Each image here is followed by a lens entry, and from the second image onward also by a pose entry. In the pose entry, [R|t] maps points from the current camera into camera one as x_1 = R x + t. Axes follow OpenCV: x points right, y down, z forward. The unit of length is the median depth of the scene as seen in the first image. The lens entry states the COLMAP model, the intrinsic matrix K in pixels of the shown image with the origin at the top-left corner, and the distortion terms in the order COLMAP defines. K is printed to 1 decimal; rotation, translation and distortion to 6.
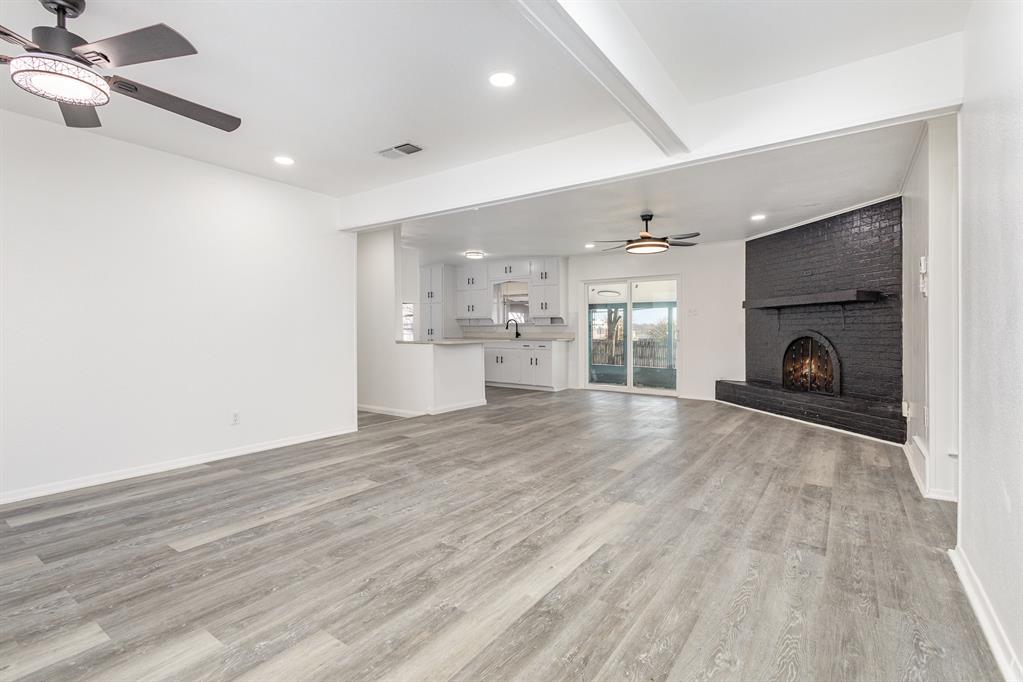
lens RADIAL K [[472.2, 0, 509.8], [0, 472.2, 334.6], [0, 0, 1]] dist [0.009680, -0.000519]
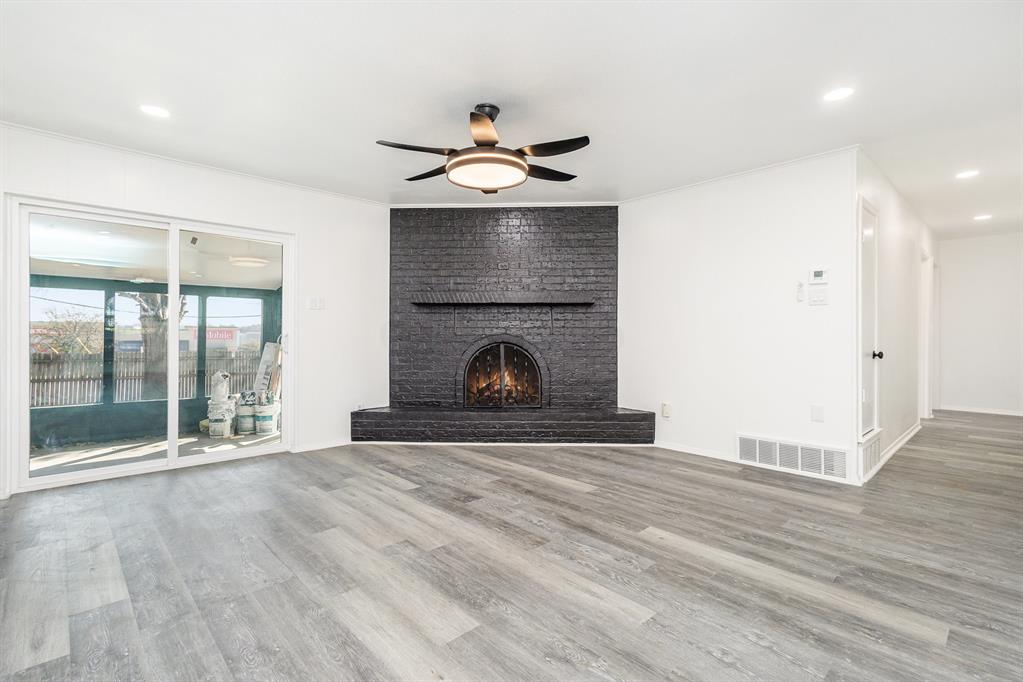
lens RADIAL K [[472.2, 0, 510.6], [0, 472.2, 338.1], [0, 0, 1]] dist [0.009680, -0.000519]
pose [[0.195352, -0.001653, 0.980732, -0.151579], [0.006626, 0.999978, 0.000366, -0.002301], [-0.980711, 0.006427, 0.195359, 0.657928]]
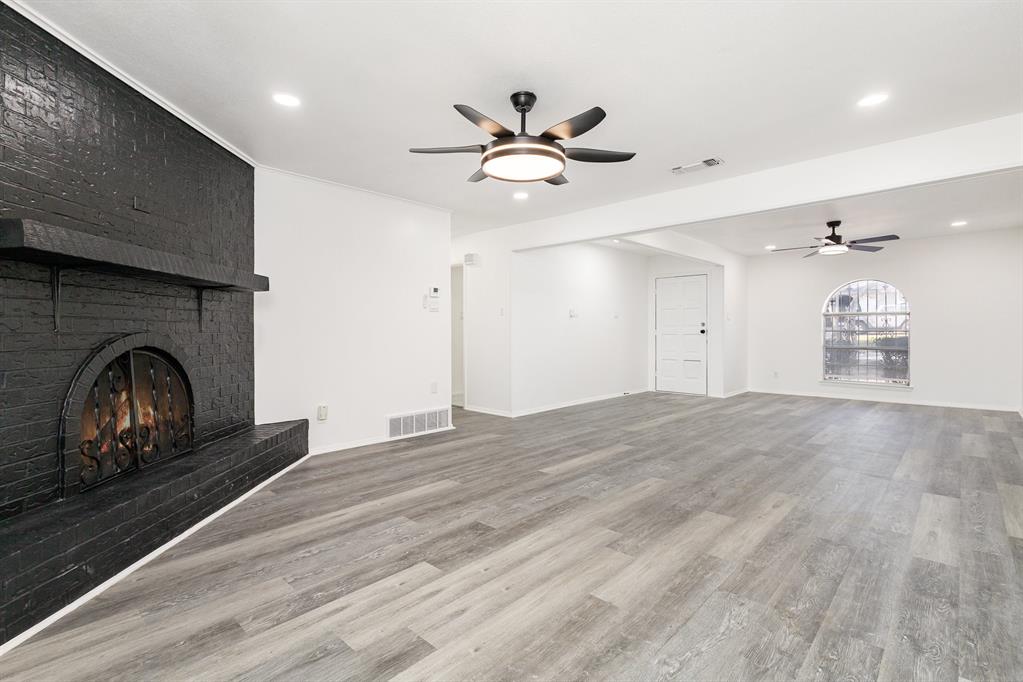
lens RADIAL K [[472.2, 0, 513.3], [0, 472.2, 337.7], [0, 0, 1]] dist [0.009680, -0.000519]
pose [[-0.990222, 0.004918, 0.139417, 0.178639], [0.007606, 0.999795, 0.018753, -0.007775], [-0.139296, 0.019630, -0.990056, 1.119722]]
